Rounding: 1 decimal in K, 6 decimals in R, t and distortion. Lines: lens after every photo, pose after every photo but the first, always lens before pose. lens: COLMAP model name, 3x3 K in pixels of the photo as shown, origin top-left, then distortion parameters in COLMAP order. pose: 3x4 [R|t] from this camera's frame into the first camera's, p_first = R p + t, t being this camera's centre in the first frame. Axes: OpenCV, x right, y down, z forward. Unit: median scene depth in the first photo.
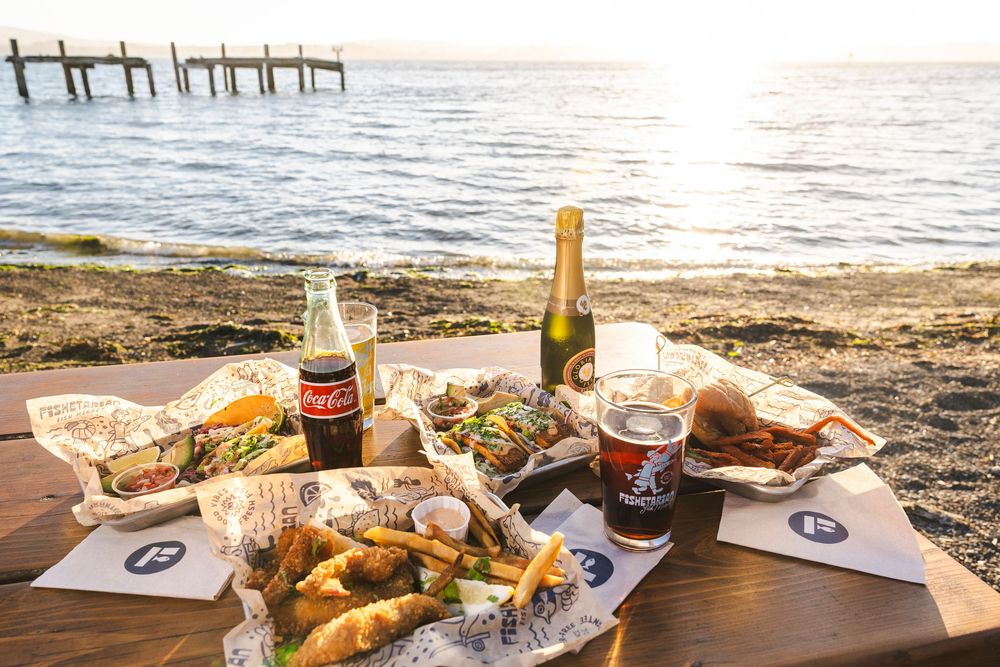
lens RADIAL K [[715.6, 0, 500.0], [0, 715.6, 333.5], [0, 0, 1]] dist [-0.006966, 0.000333]
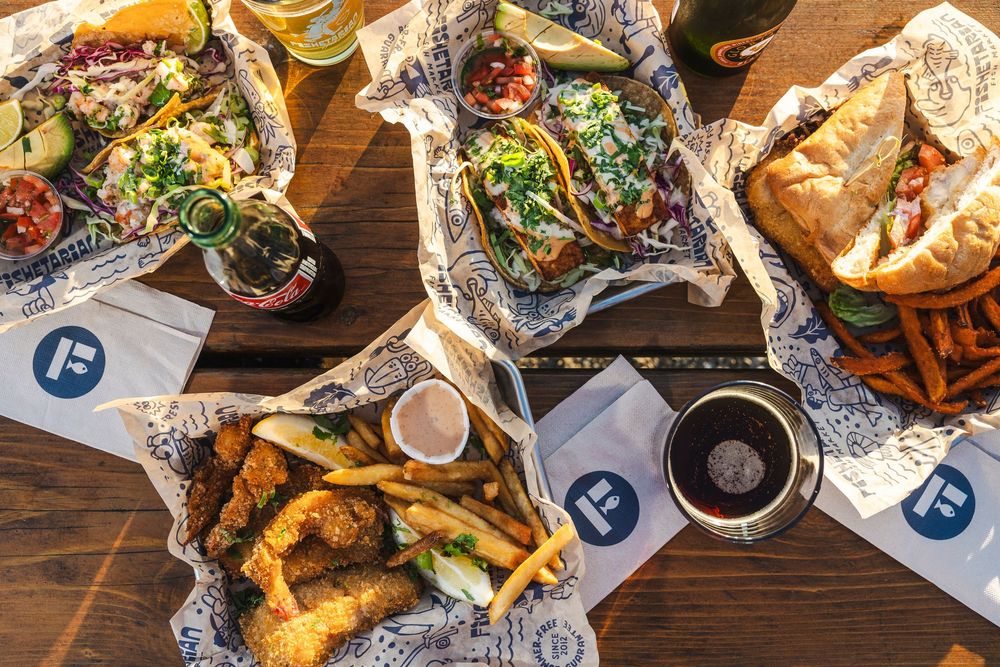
lens RADIAL K [[1007.3, 0, 500.0], [0, 1007.3, 333.5], [0, 0, 1]] dist [0.003739, -0.015004]
pose [[0.979688, 0.200140, -0.012498, -0.017285], [-0.070930, 0.404151, 0.911938, -0.724065], [0.187566, -0.892528, 0.410138, 0.663437]]
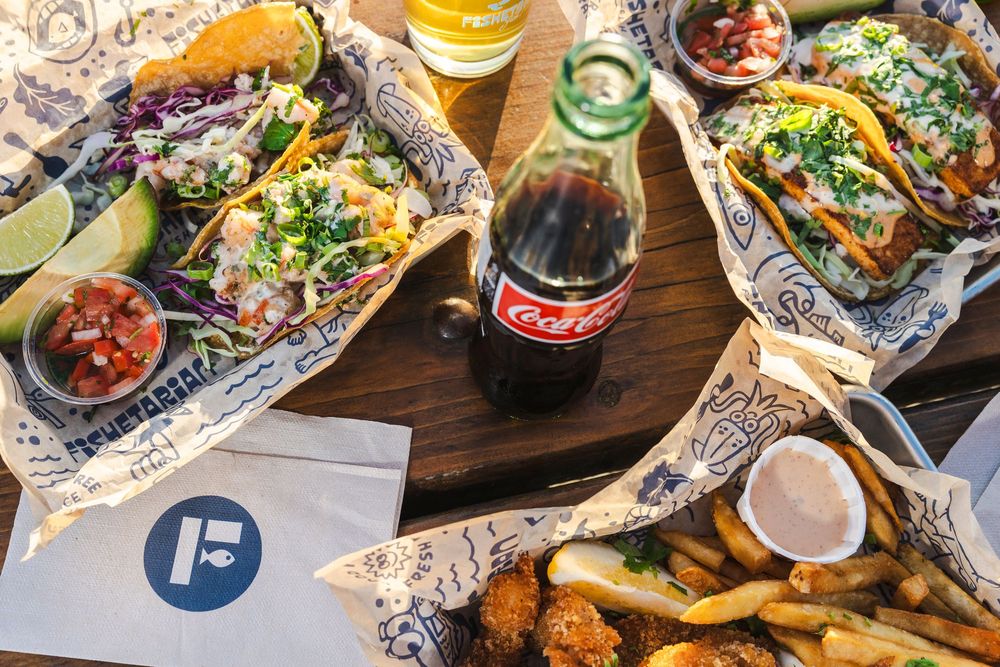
lens RADIAL K [[1101.5, 0, 499.7], [0, 1101.5, 359.1], [0, 0, 1]] dist [-0.018822, 0.015569]
pose [[0.997519, -0.009045, 0.069809, -0.329701], [-0.049152, 0.620418, 0.782730, -0.361750], [-0.050390, -0.784219, 0.618434, 0.626841]]
